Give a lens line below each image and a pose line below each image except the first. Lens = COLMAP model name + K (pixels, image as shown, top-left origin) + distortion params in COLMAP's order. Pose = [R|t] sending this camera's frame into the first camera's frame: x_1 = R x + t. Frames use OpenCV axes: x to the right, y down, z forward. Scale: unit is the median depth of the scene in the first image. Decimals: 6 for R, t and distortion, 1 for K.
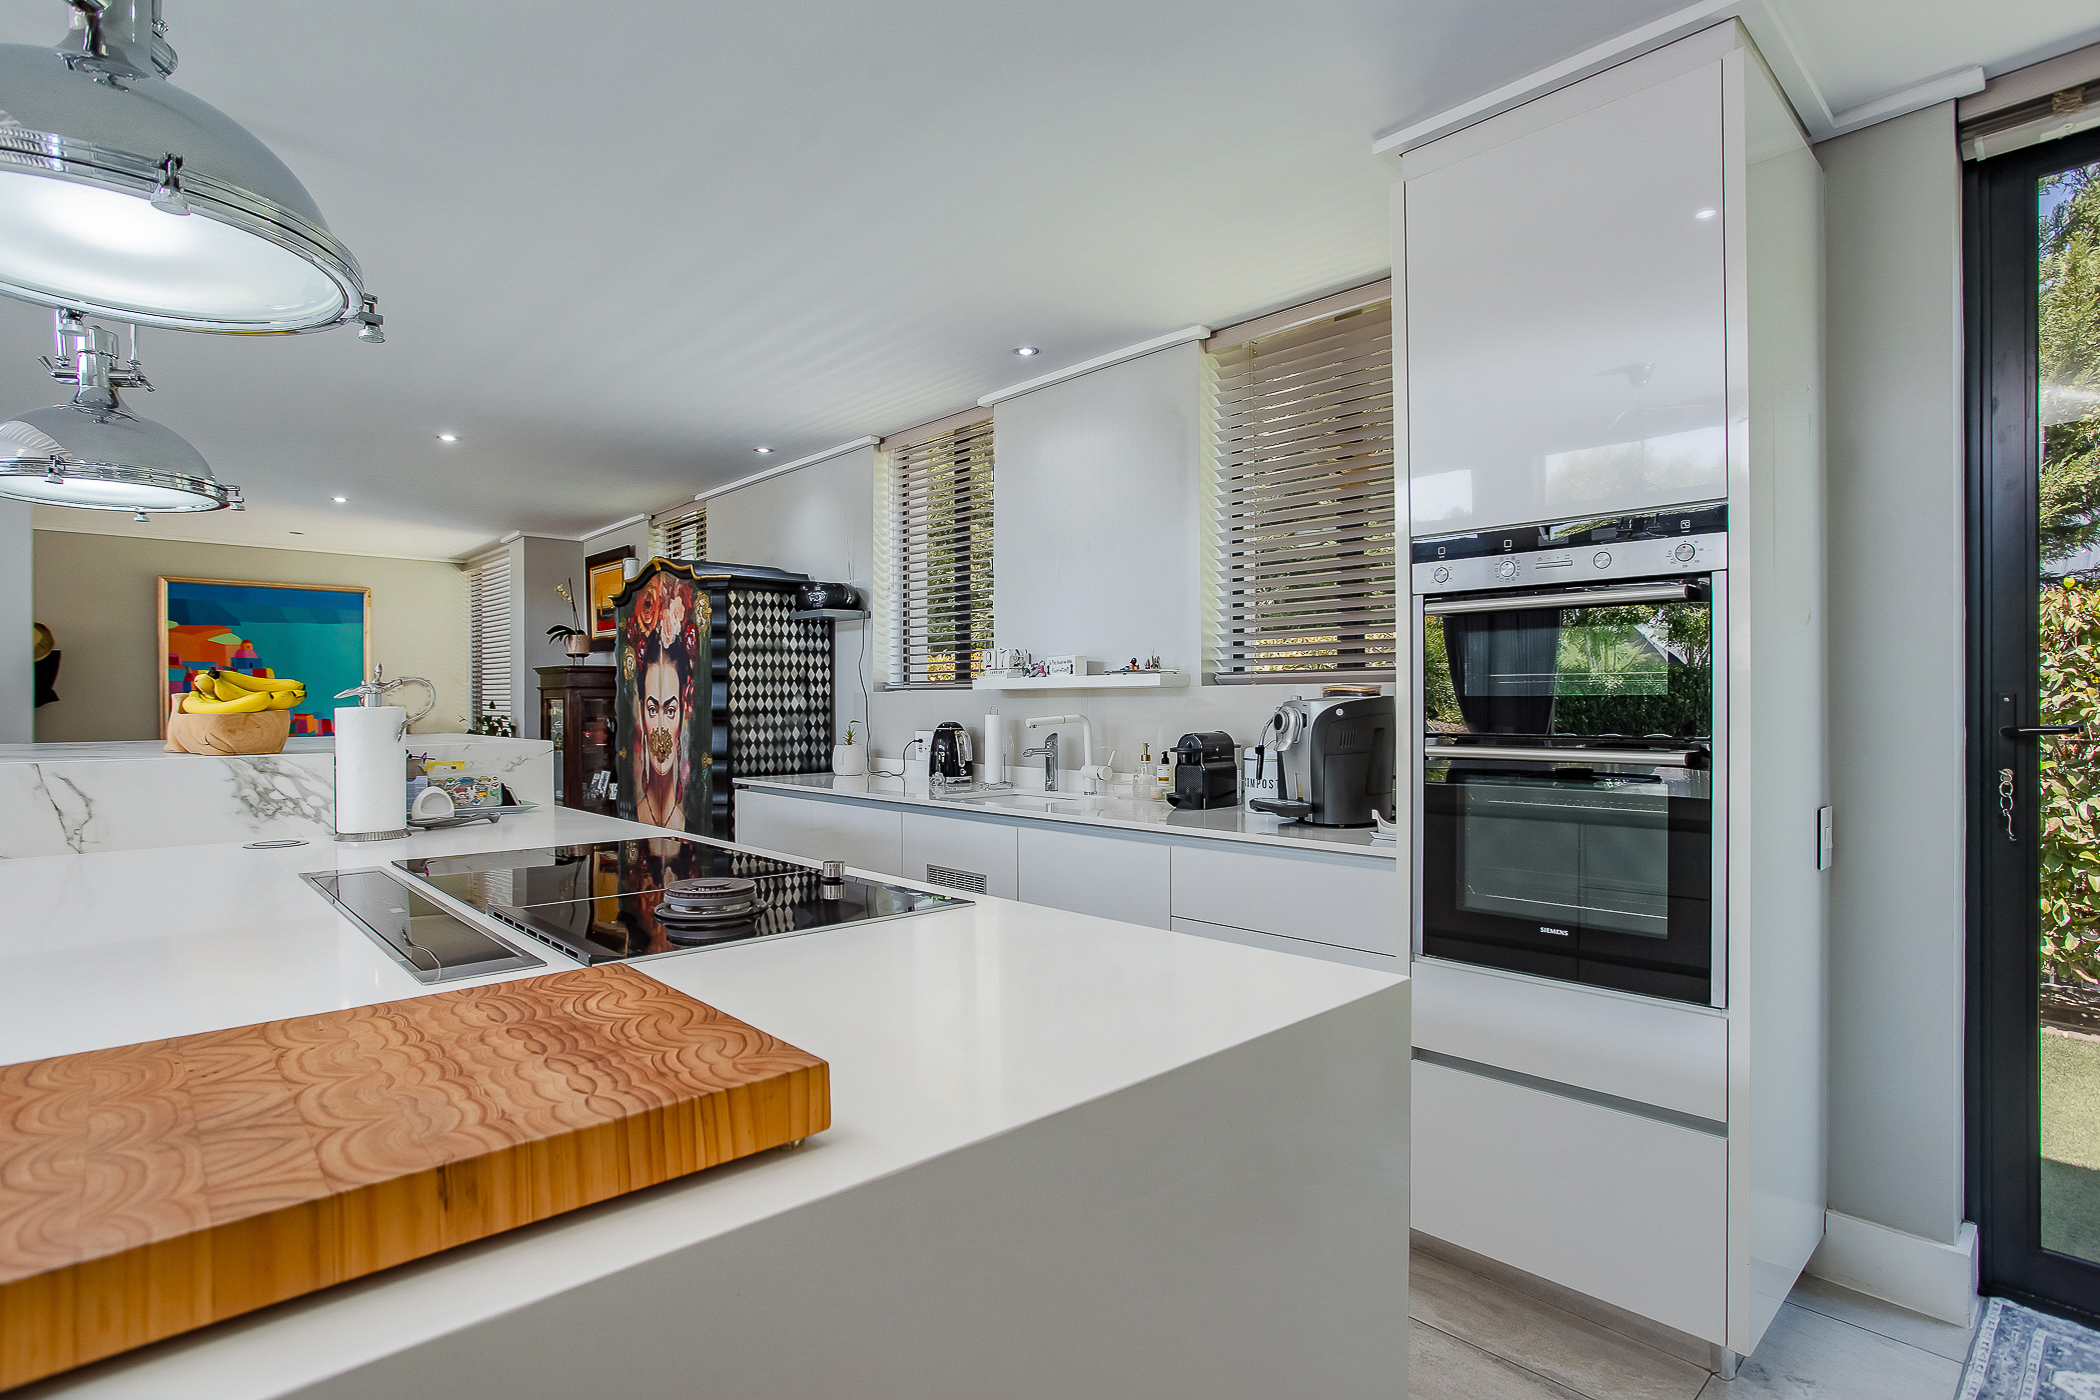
lens RADIAL K [[1052.0, 0, 1043.1], [0, 1052.0, 696.3], [0, 0, 1]] dist [-0.039124, 0.014618]
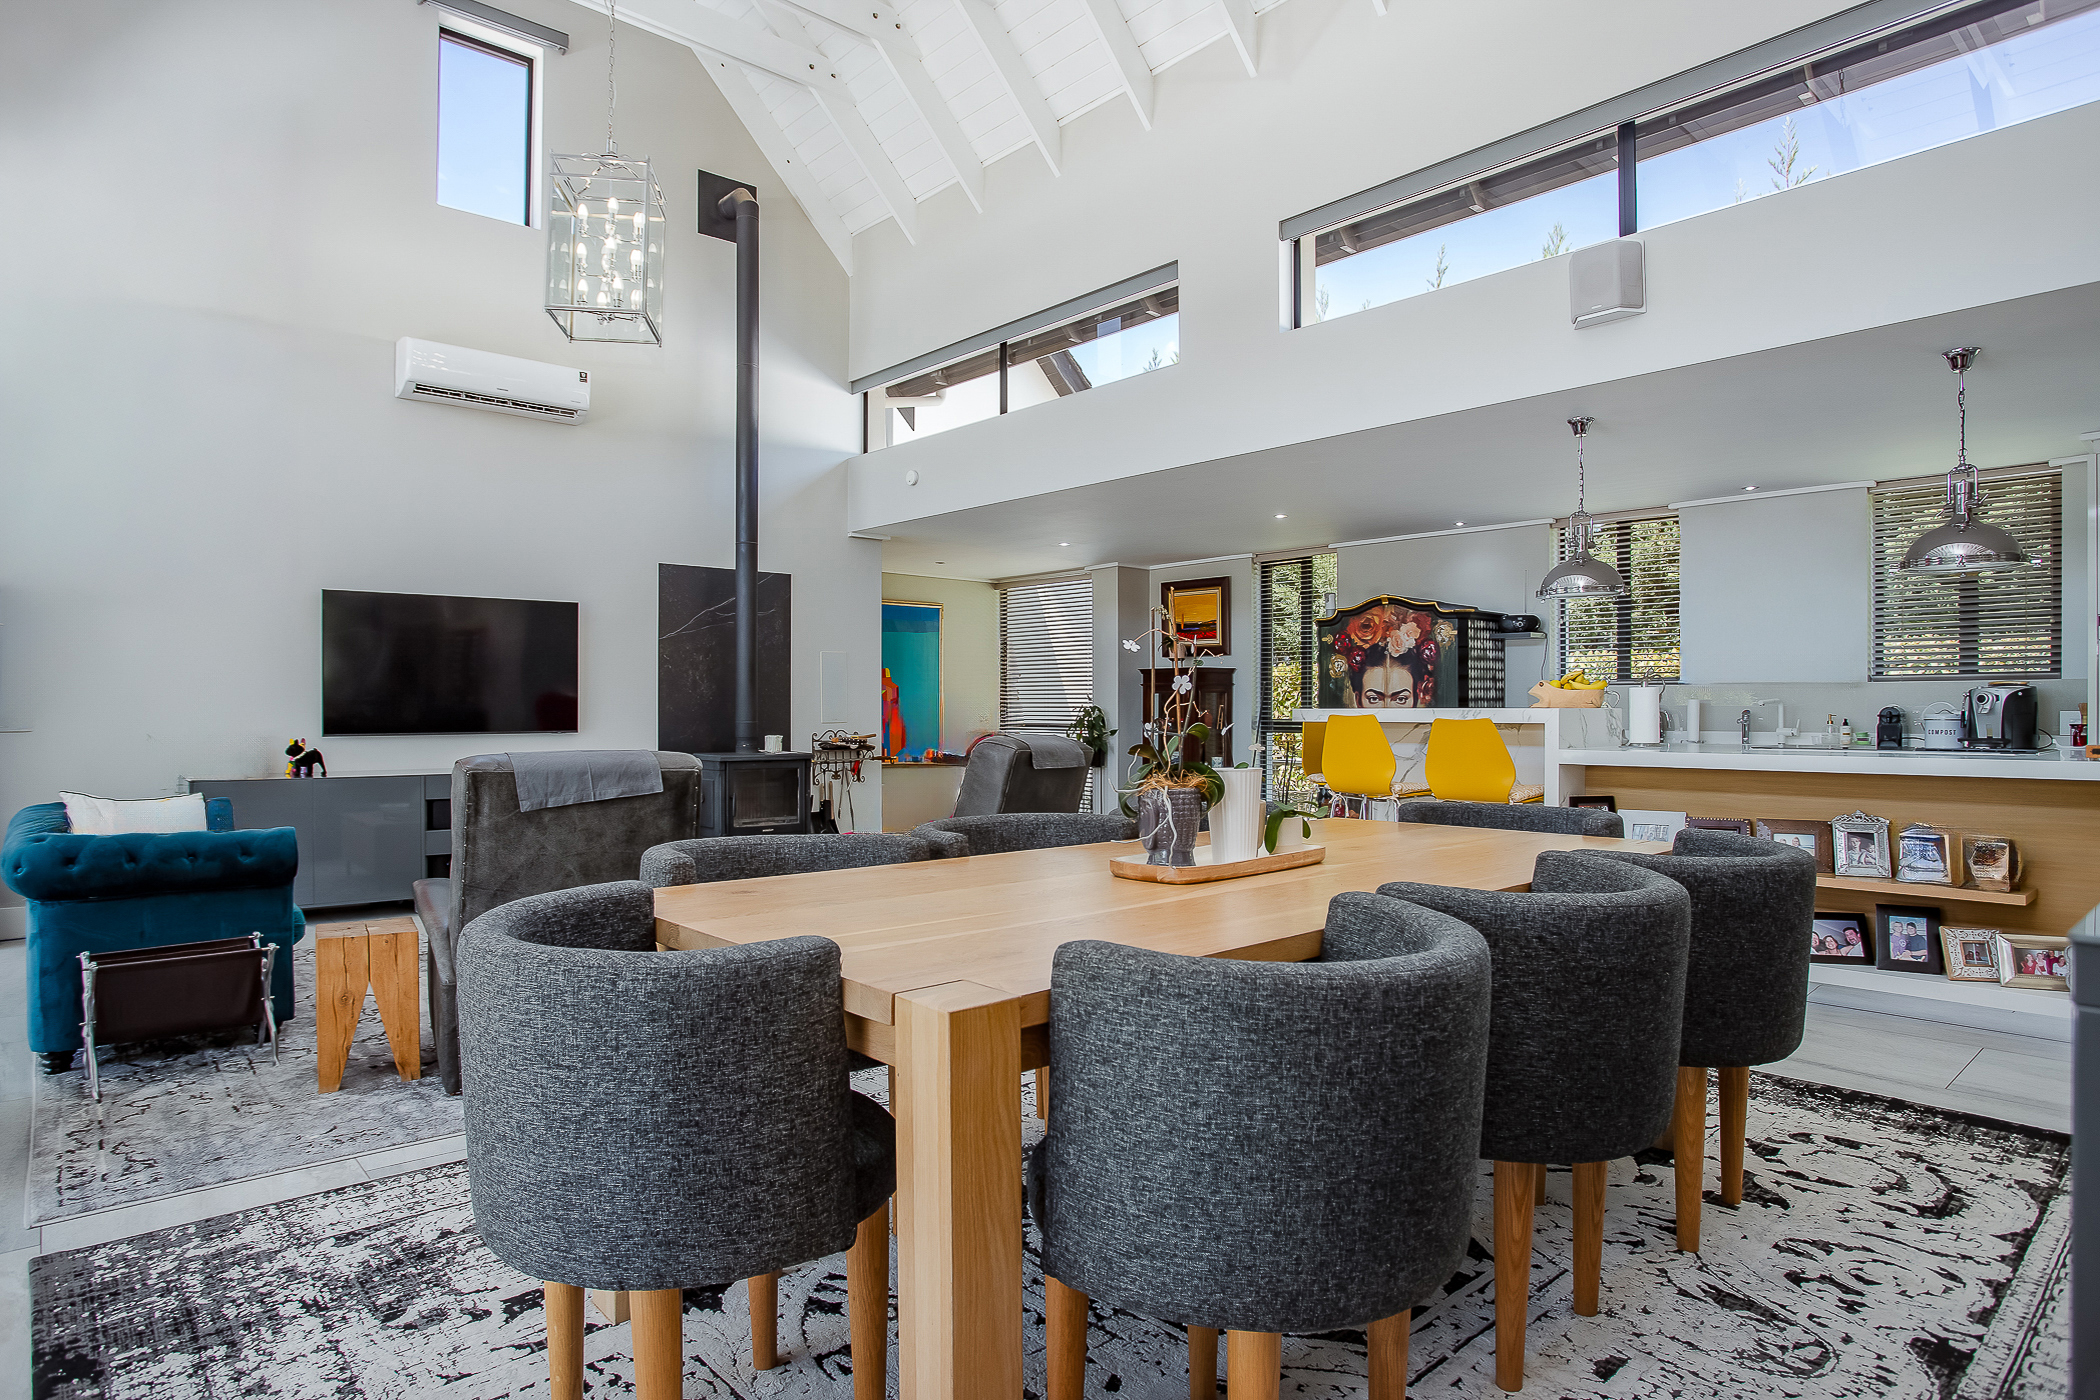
lens RADIAL K [[1184.0, 0, 1045.1], [0, 1184.0, 698.4], [0, 0, 1]] dist [-0.016247, 0.007785]
pose [[0.999921, 0.004457, -0.011780, -0.873230], [-0.004488, 0.999987, -0.002618, 0.020808], [0.011768, 0.002670, 0.999927, -0.713188]]
